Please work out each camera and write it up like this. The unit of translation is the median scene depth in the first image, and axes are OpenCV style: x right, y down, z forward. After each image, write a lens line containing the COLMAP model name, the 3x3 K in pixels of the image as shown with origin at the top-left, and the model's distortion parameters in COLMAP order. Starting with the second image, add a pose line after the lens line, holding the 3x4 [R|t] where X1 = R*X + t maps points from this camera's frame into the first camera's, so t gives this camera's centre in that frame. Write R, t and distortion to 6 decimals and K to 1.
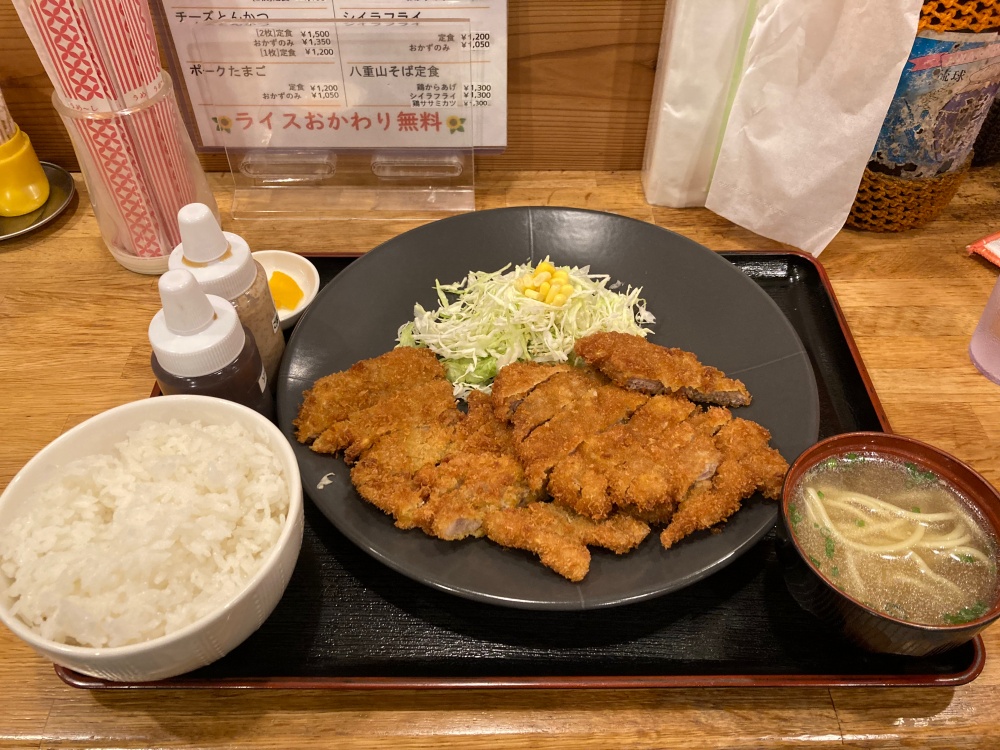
lens RADIAL K [[718.2, 0, 504.0], [0, 718.2, 372.3], [0, 0, 1]] dist [0.116624, -0.105304]
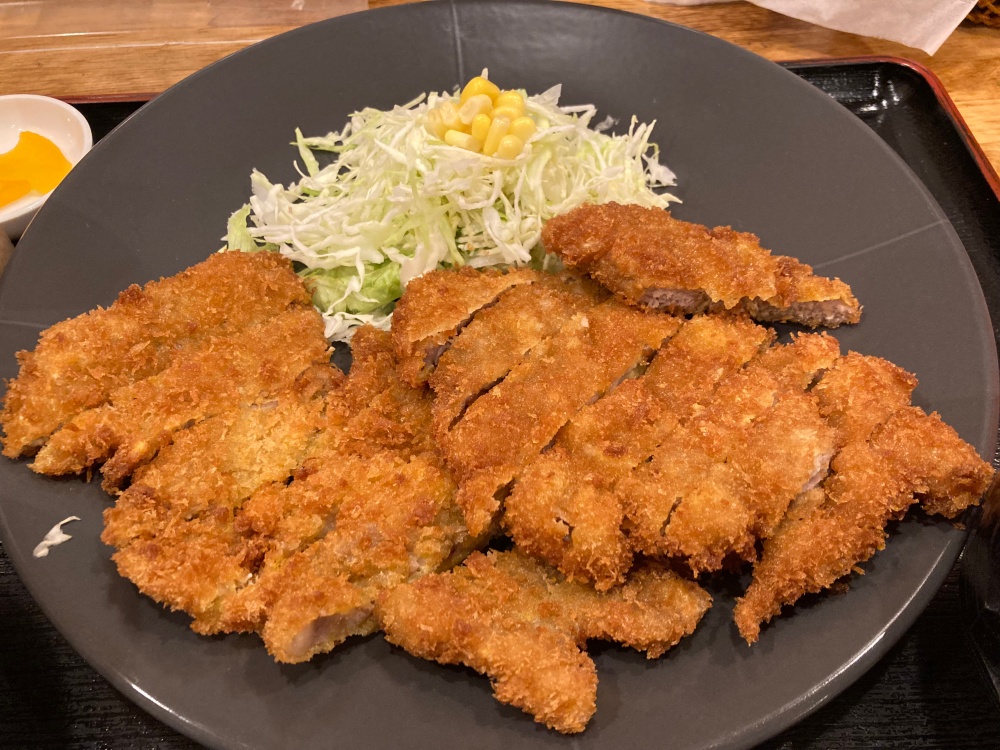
lens RADIAL K [[682.4, 0, 500.4], [0, 682.4, 355.9], [0, 0, 1]] dist [0.062069, -0.083040]
pose [[0.997498, -0.062044, 0.033890, 0.044825], [0.056728, 0.988521, 0.140027, -0.019596], [-0.042189, -0.137755, 0.989567, 0.489672]]
